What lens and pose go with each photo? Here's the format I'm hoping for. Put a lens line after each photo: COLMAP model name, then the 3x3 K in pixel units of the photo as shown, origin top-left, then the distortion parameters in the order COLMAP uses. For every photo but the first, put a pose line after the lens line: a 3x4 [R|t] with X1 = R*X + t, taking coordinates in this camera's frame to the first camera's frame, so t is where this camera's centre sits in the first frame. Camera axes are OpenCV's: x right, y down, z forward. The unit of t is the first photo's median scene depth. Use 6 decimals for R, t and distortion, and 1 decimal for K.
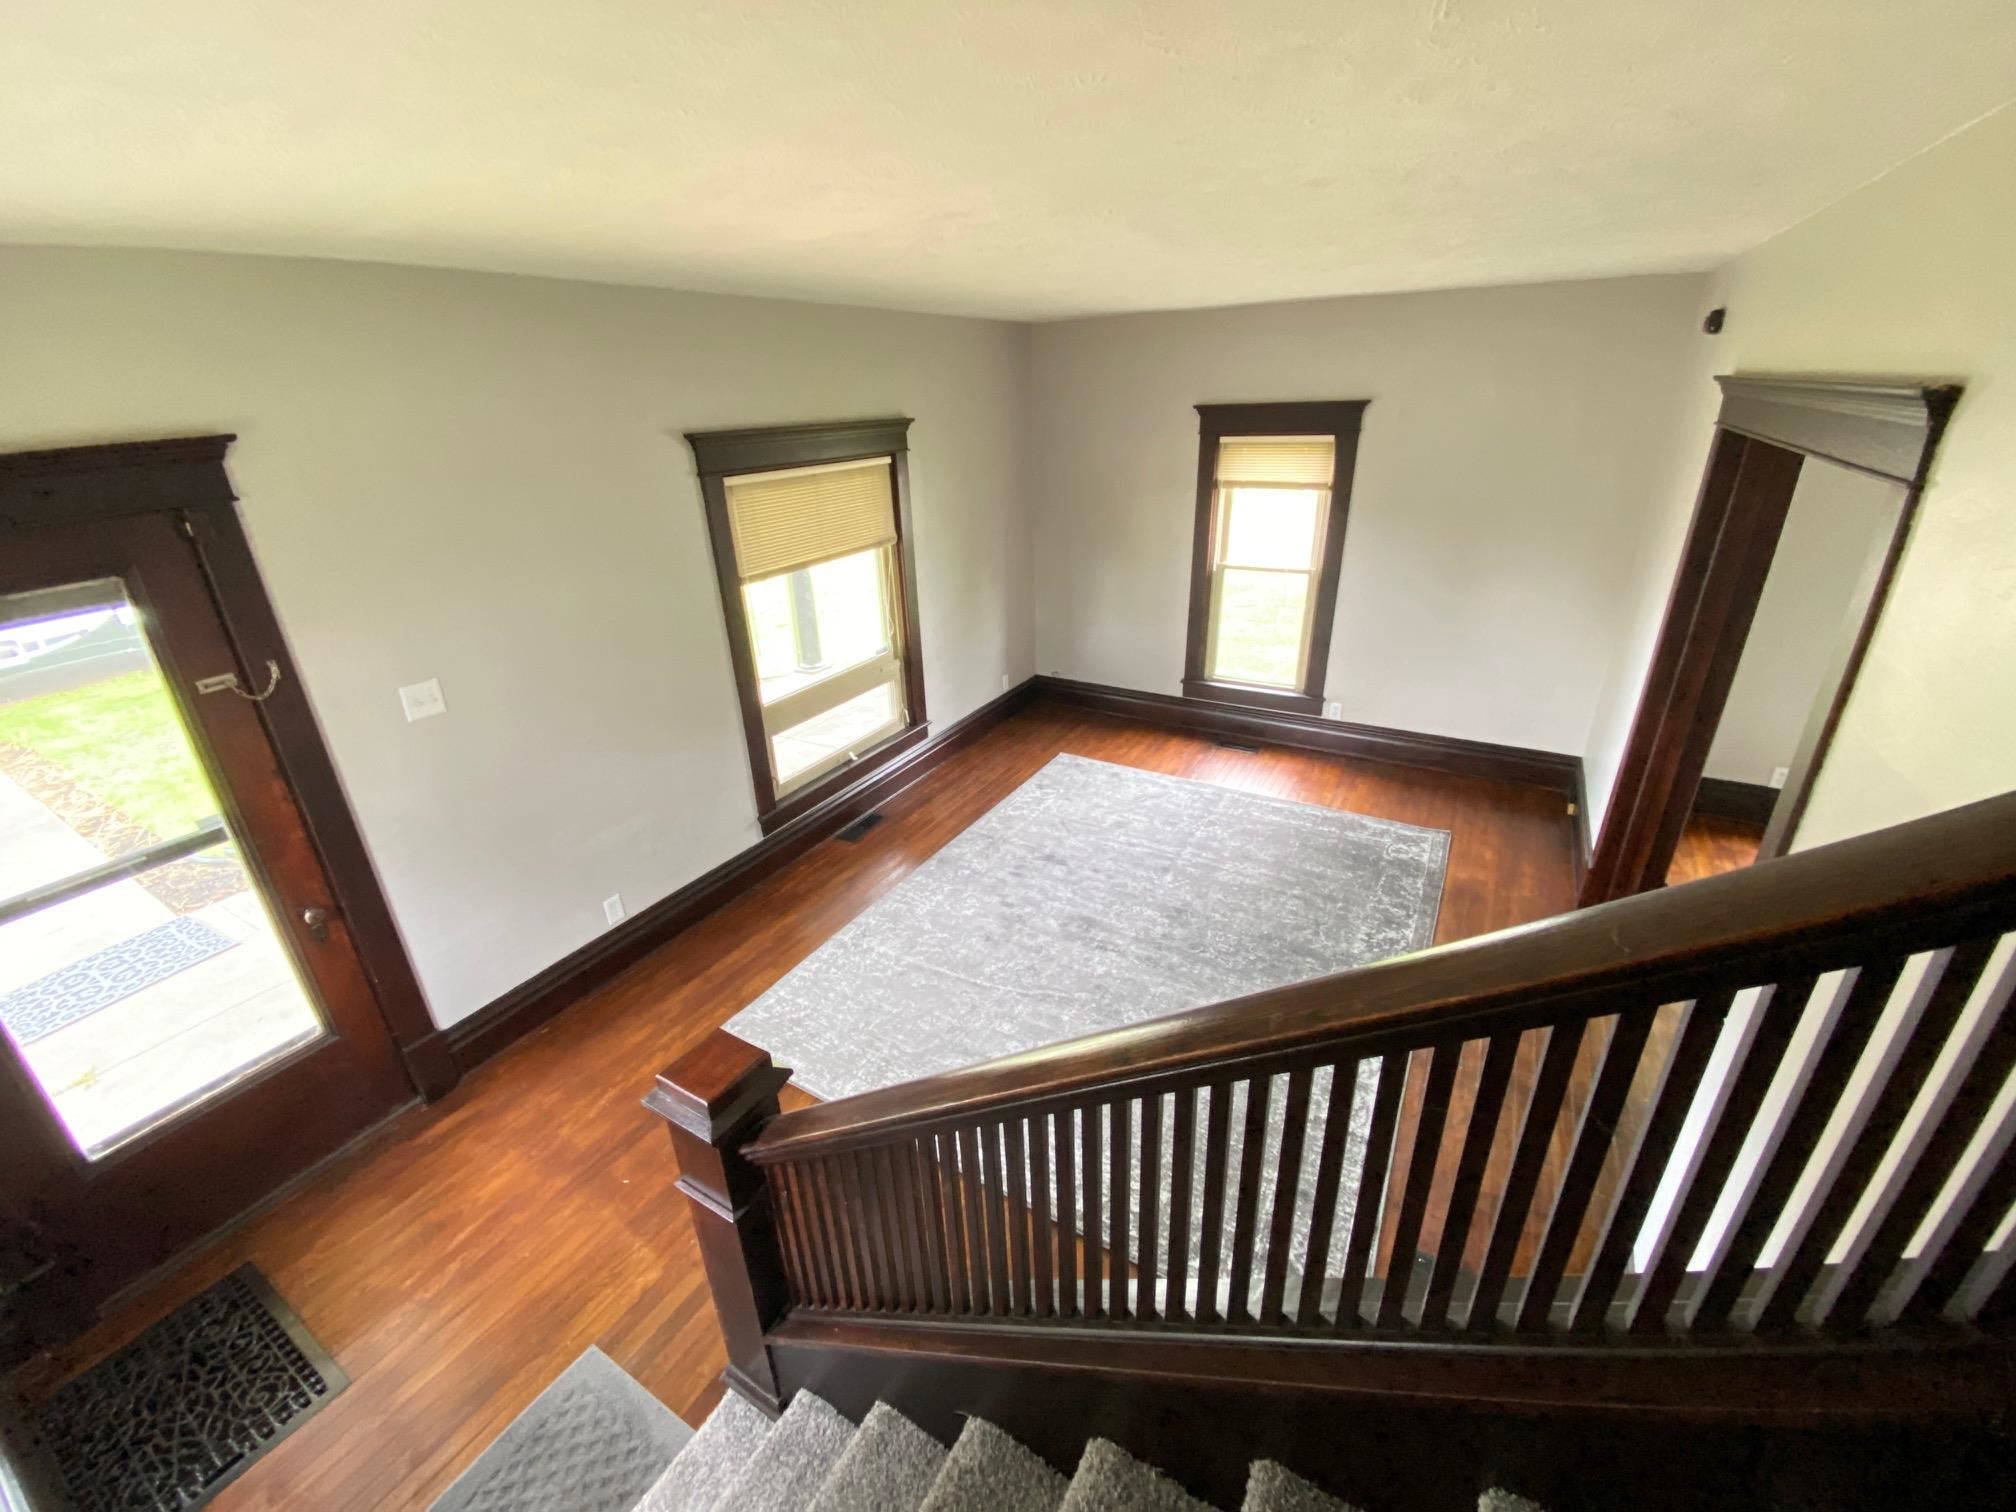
lens RADIAL K [[817.1, 0, 1008.5], [0, 817.1, 748.0], [0, 0, 1]] dist [0.017335, -0.020491]
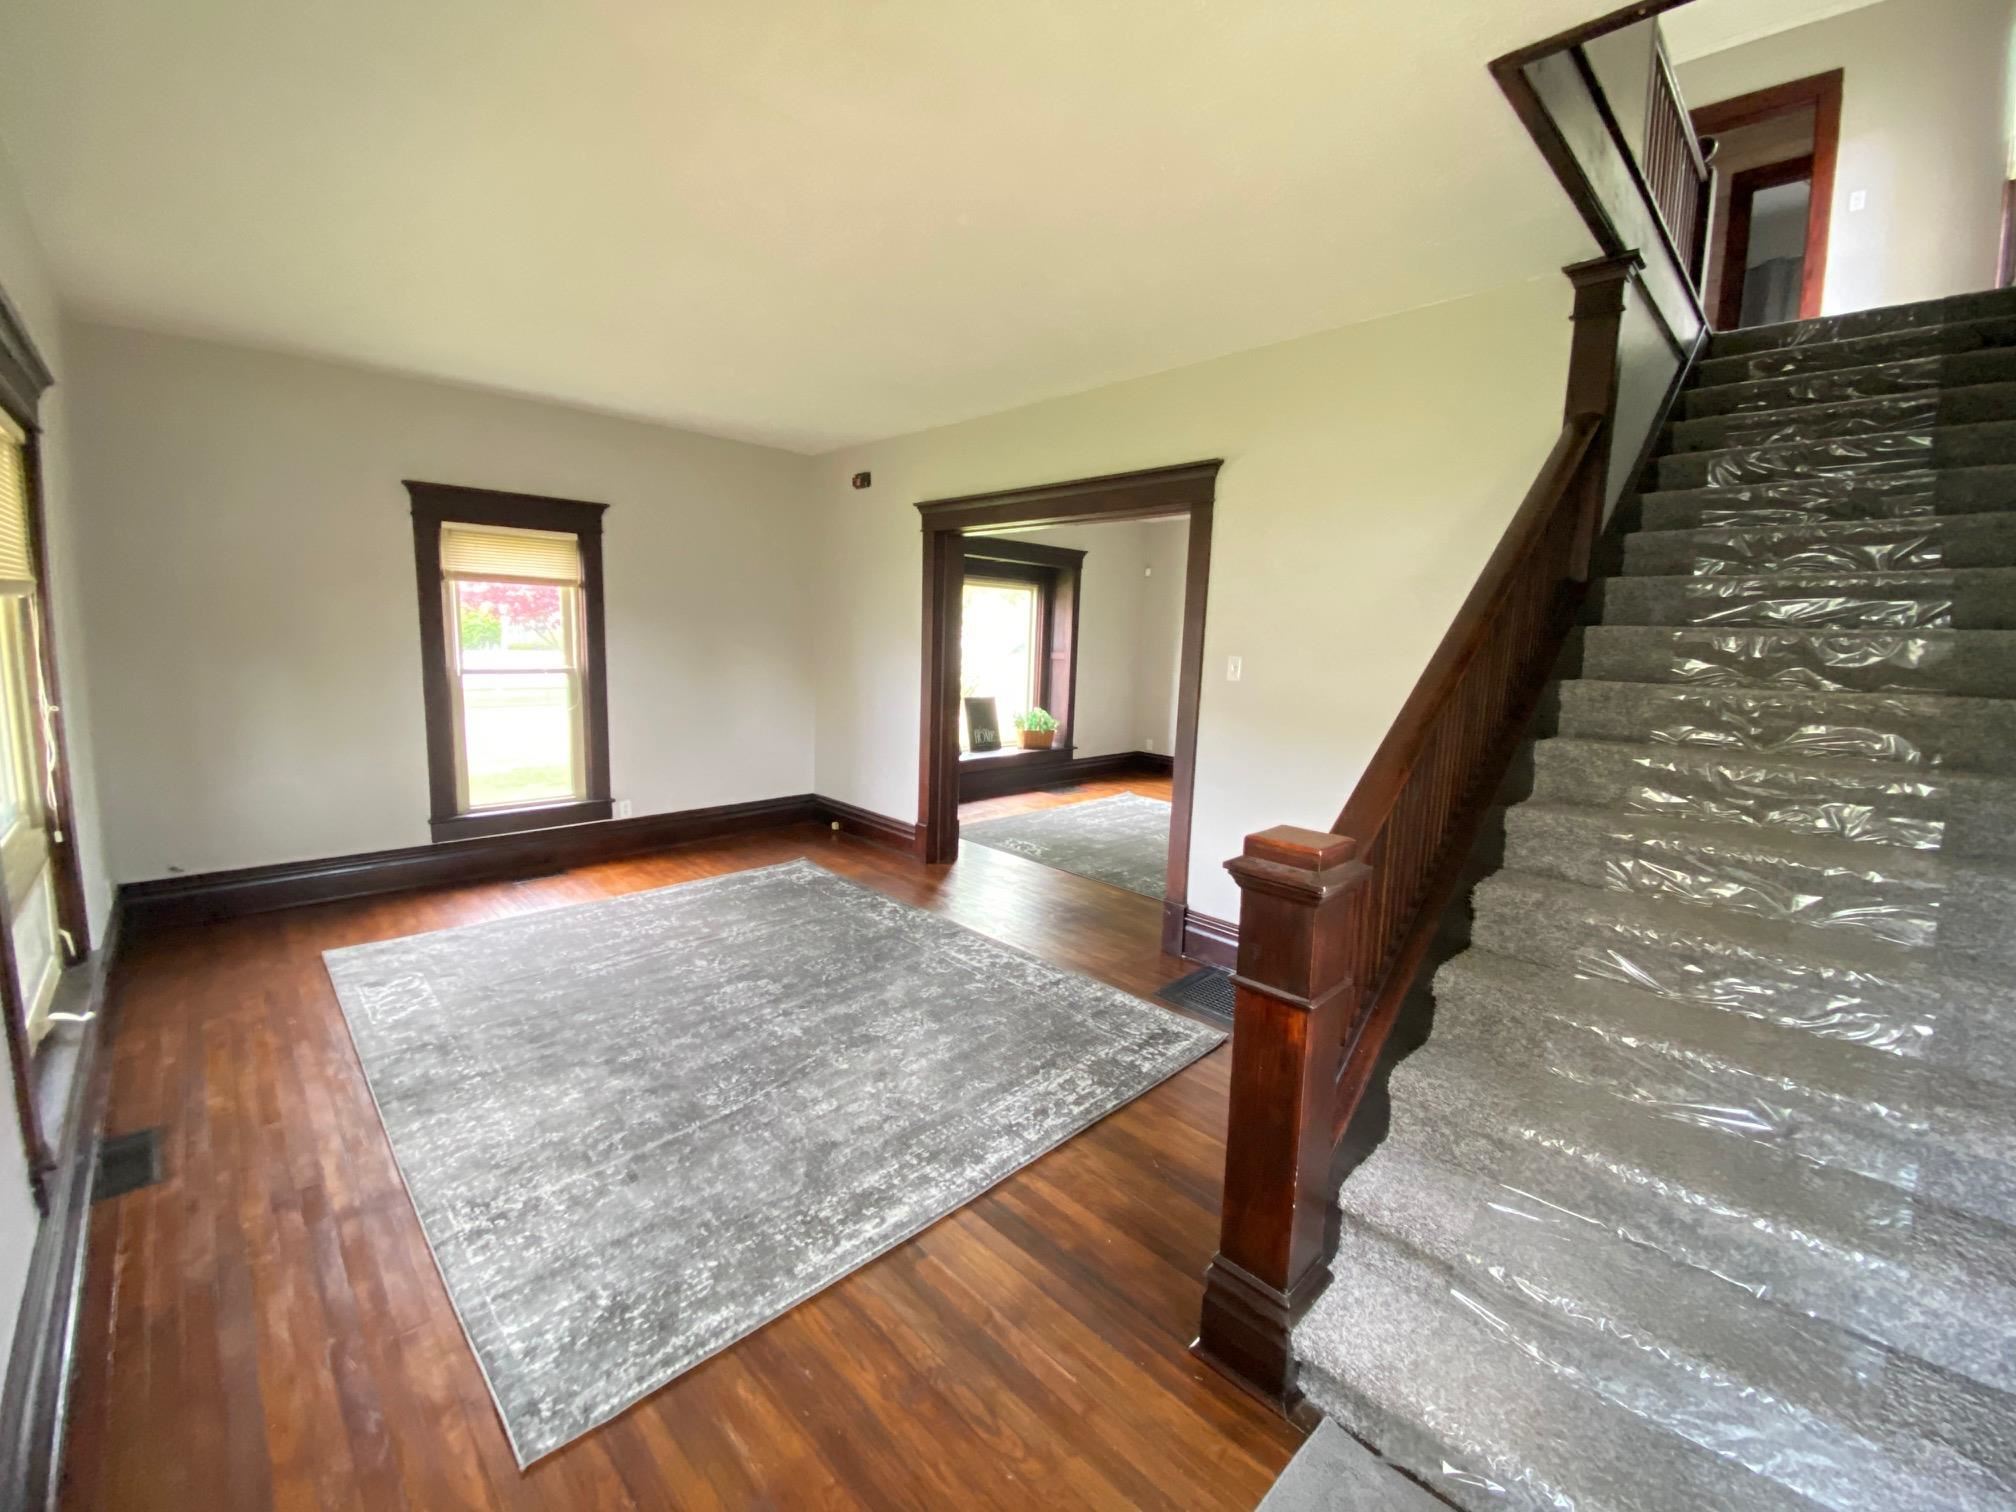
lens RADIAL K [[813.9, 0, 1013.2], [0, 813.9, 740.2], [0, 0, 1]] dist [0.021952, -0.024367]
pose [[0.242966, -0.088228, 0.966014, -0.460556], [0.351030, 0.936360, -0.002769, 0.047849], [-0.904293, 0.339773, 0.258474, 0.331747]]
